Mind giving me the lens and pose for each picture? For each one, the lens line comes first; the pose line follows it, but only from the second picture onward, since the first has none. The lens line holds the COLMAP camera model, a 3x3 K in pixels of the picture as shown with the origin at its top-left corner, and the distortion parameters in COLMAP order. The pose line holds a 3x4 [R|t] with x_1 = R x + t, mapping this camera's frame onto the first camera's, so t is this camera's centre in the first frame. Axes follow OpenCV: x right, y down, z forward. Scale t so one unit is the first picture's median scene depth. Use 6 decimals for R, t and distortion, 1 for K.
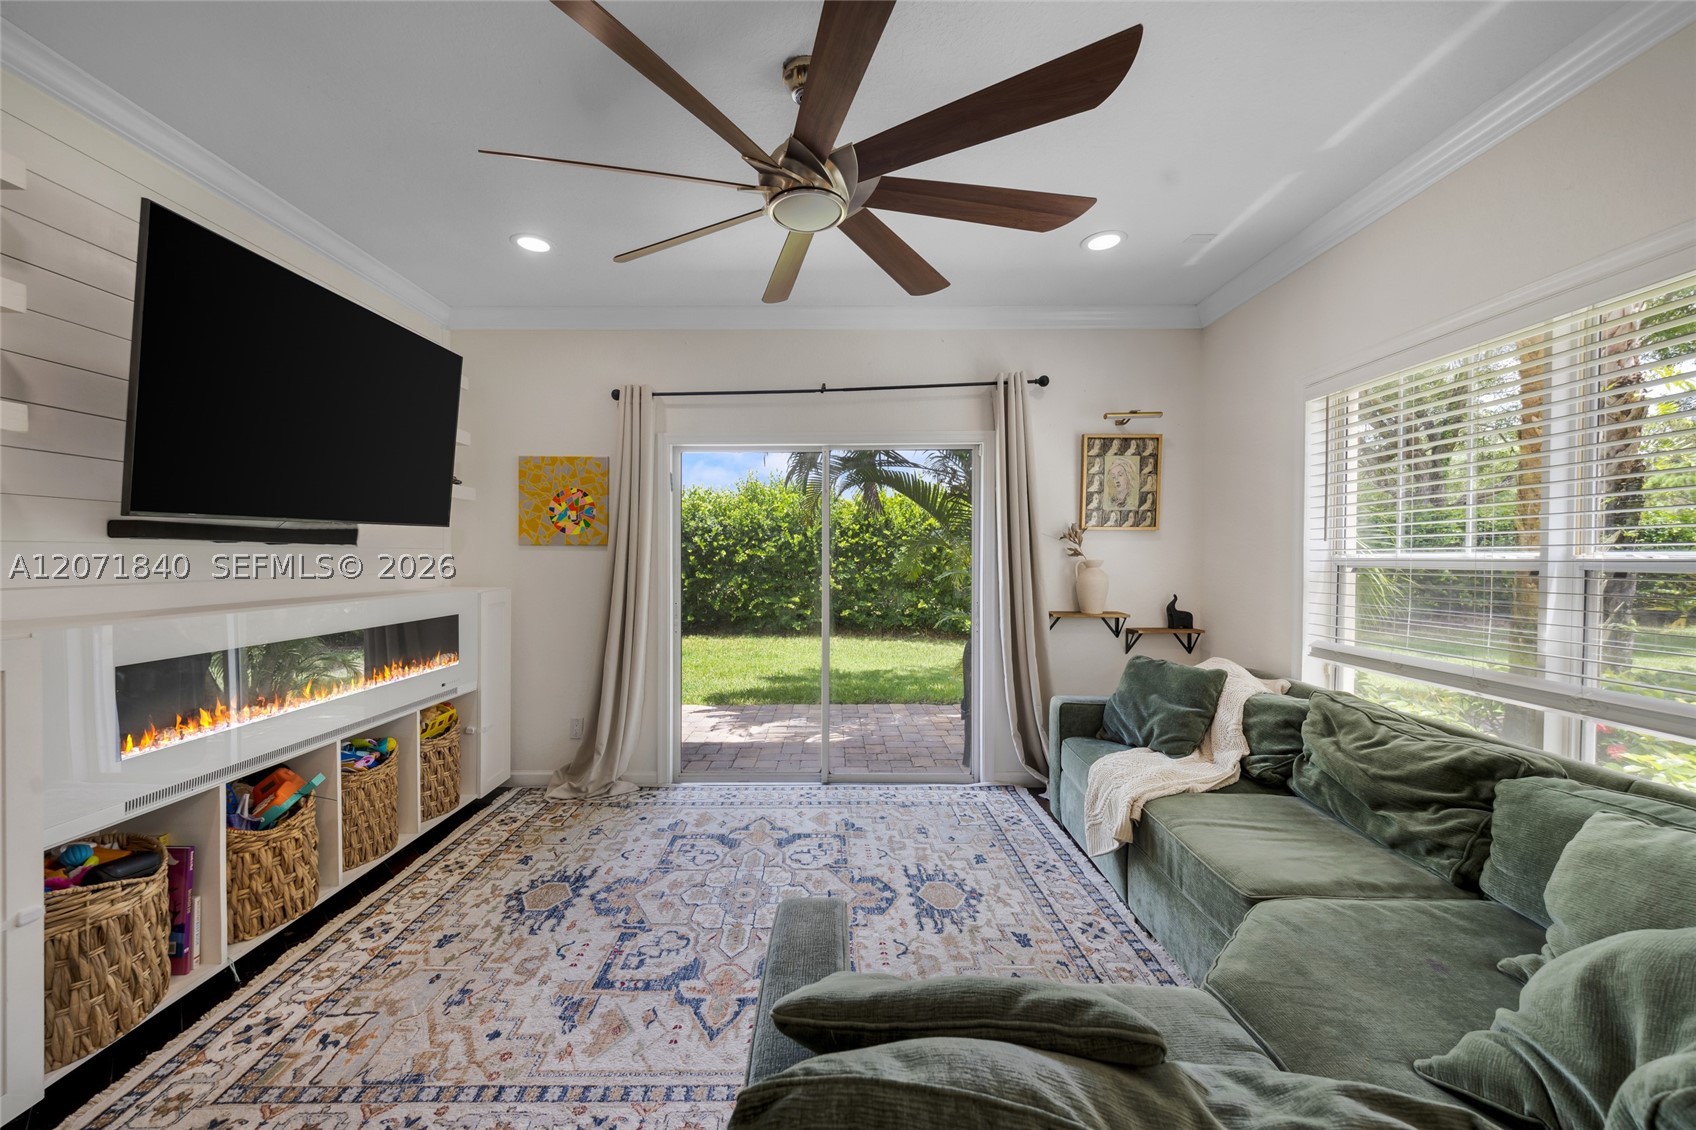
lens RADIAL K [[654.4, 0, 835.6], [0, 654.4, 561.8], [0, 0, 1]] dist [0.013405, -0.003468]
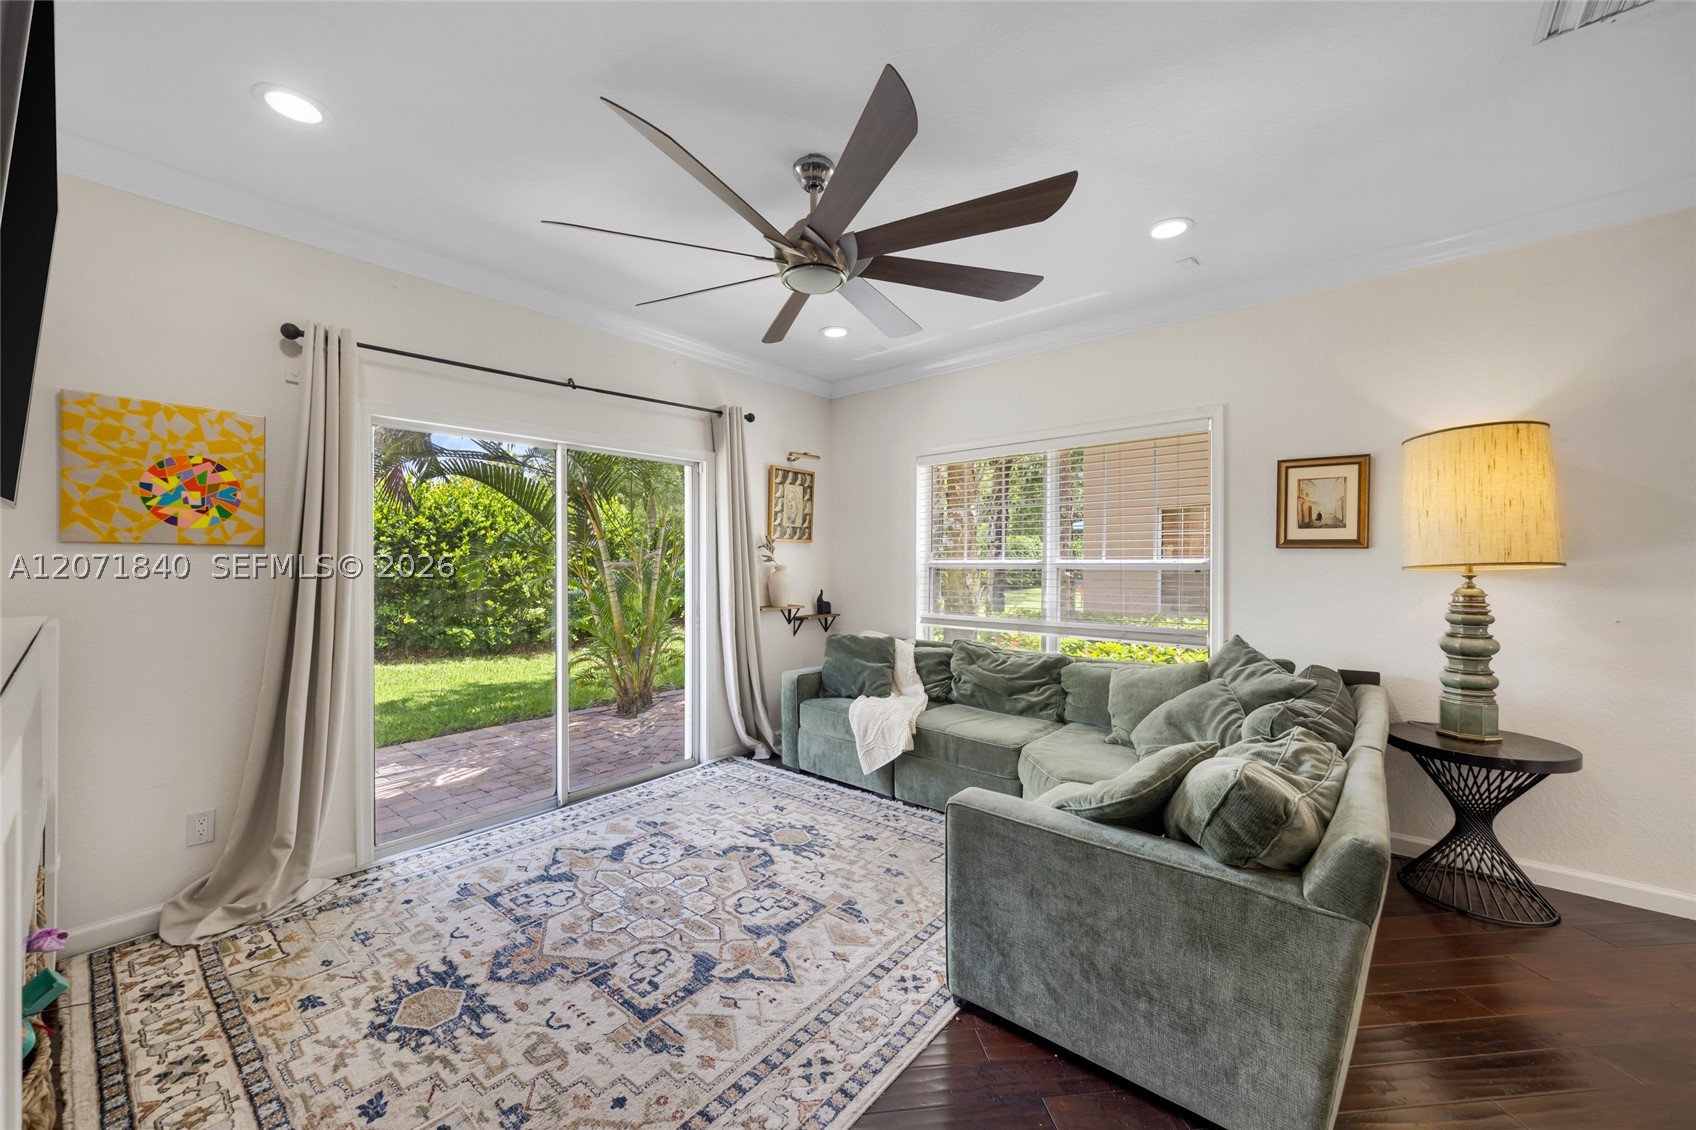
lens RADIAL K [[654.4, 0, 835.6], [0, 654.4, 561.8], [0, 0, 1]] dist [0.013405, -0.003468]
pose [[0.637713, -0.000272, 0.770274, -0.584686], [0.006319, 0.999968, -0.004879, -0.001410], [-0.770248, 0.007979, 0.637695, 0.117744]]
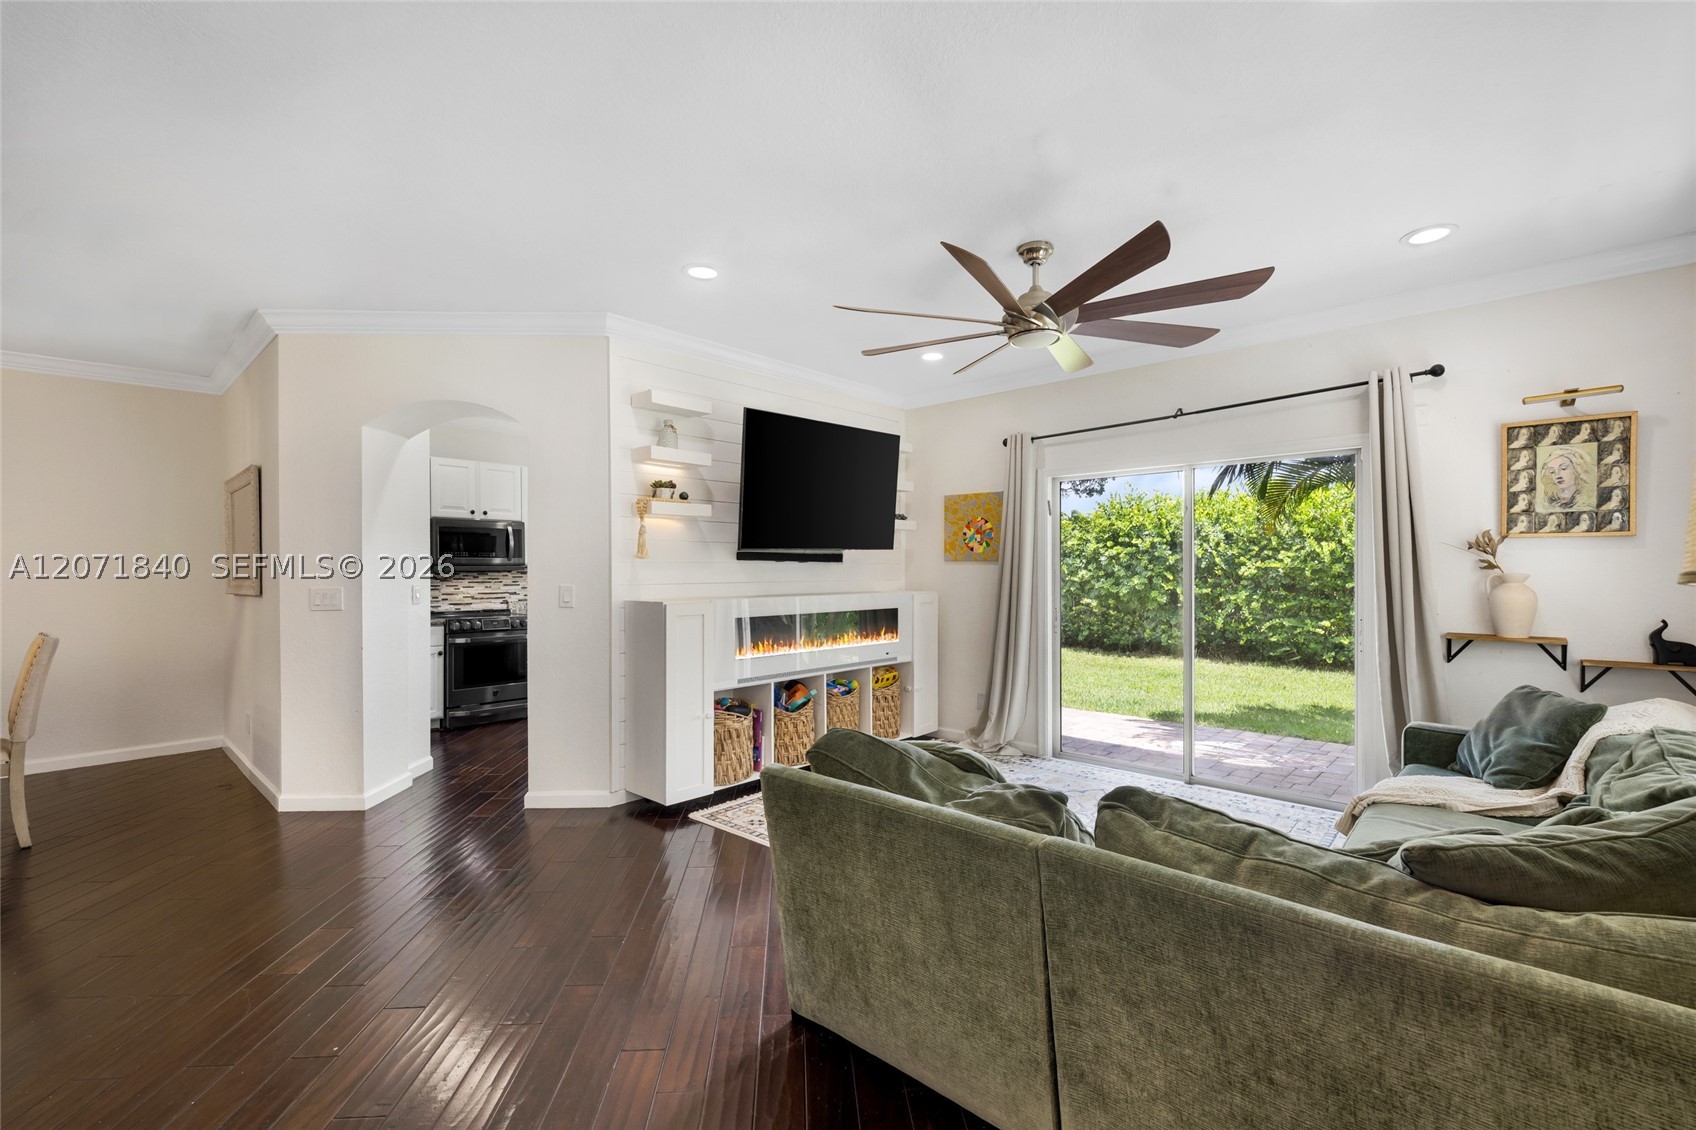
lens RADIAL K [[724.1, 0, 823.8], [0, 724.1, 566.1], [0, 0, 1]] dist [-0.001525, -0.000602]
pose [[0.723212, -0.002813, -0.690621, 0.441198], [-0.005652, 0.999934, -0.009992, 0.002133], [0.690603, 0.011130, 0.723148, -0.305339]]
